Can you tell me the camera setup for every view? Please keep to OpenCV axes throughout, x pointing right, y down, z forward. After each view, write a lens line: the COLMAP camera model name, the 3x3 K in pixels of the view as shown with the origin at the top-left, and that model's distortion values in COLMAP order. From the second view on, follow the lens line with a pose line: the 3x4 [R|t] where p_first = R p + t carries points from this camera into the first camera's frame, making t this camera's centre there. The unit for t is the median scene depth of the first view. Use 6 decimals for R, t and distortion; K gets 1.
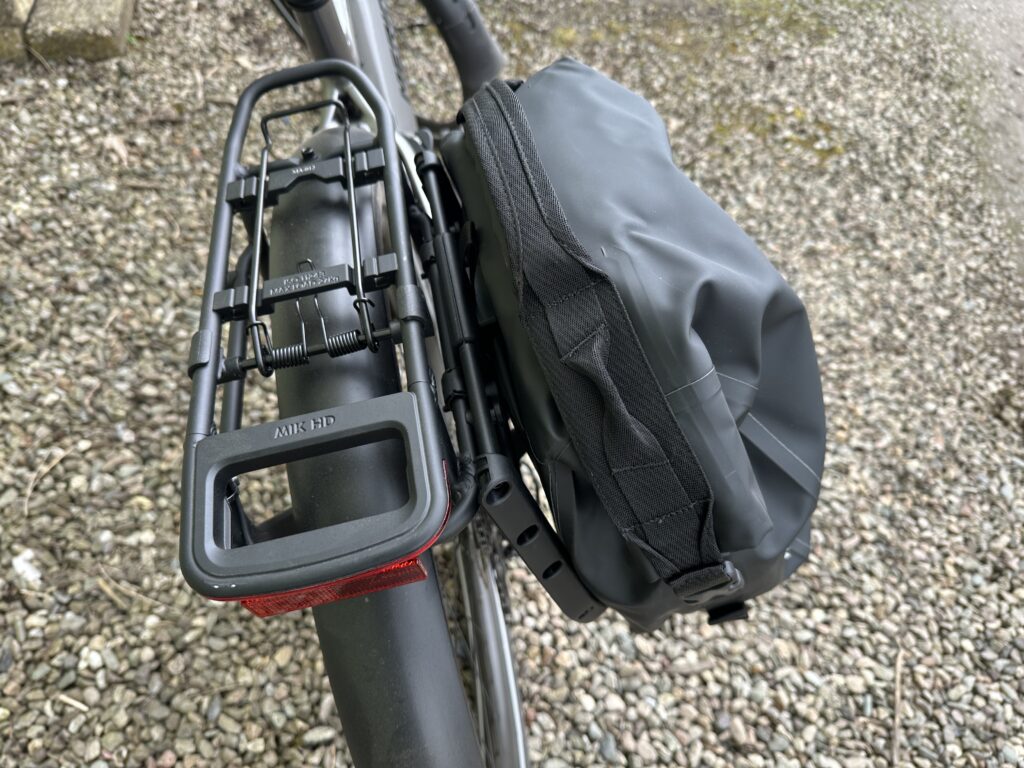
lens RADIAL K [[725.0, 0, 515.9], [0, 725.0, 379.6], [0, 0, 1]] dist [-0.020334, 0.003055]
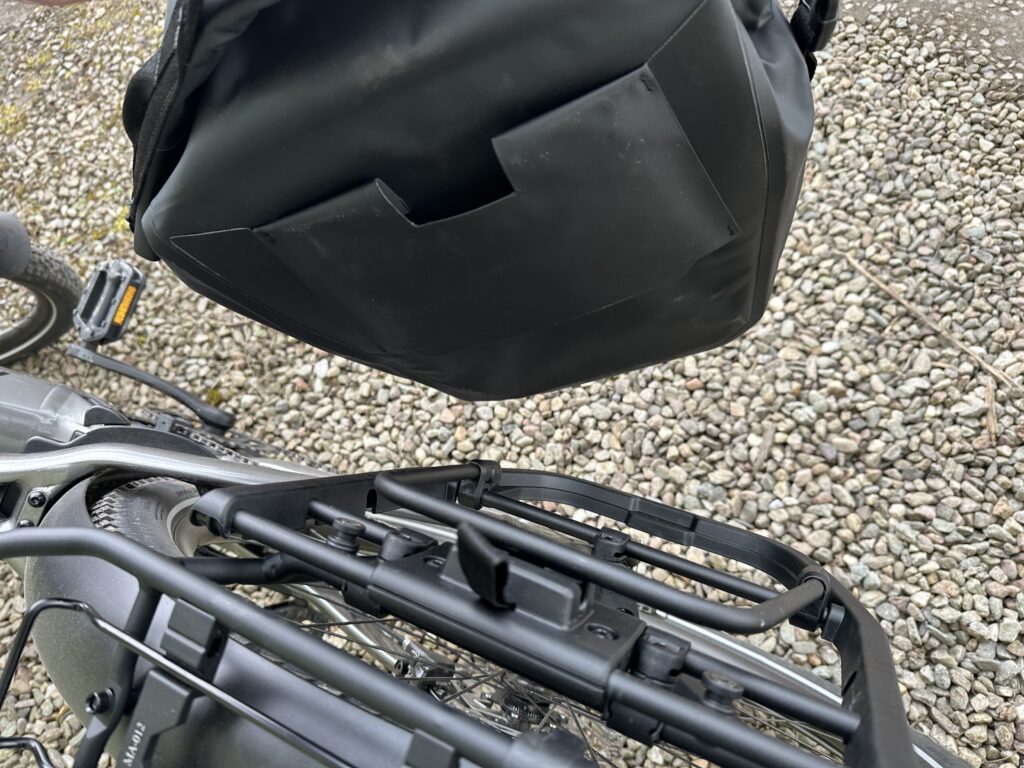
lens RADIAL K [[725.0, 0, 515.9], [0, 725.0, 379.6], [0, 0, 1]] dist [-0.020334, 0.003055]
pose [[0.519427, -0.842254, 0.144234, 0.008914], [0.805823, 0.538965, 0.245286, -0.152163], [-0.284330, -0.011181, 0.958661, 0.176107]]
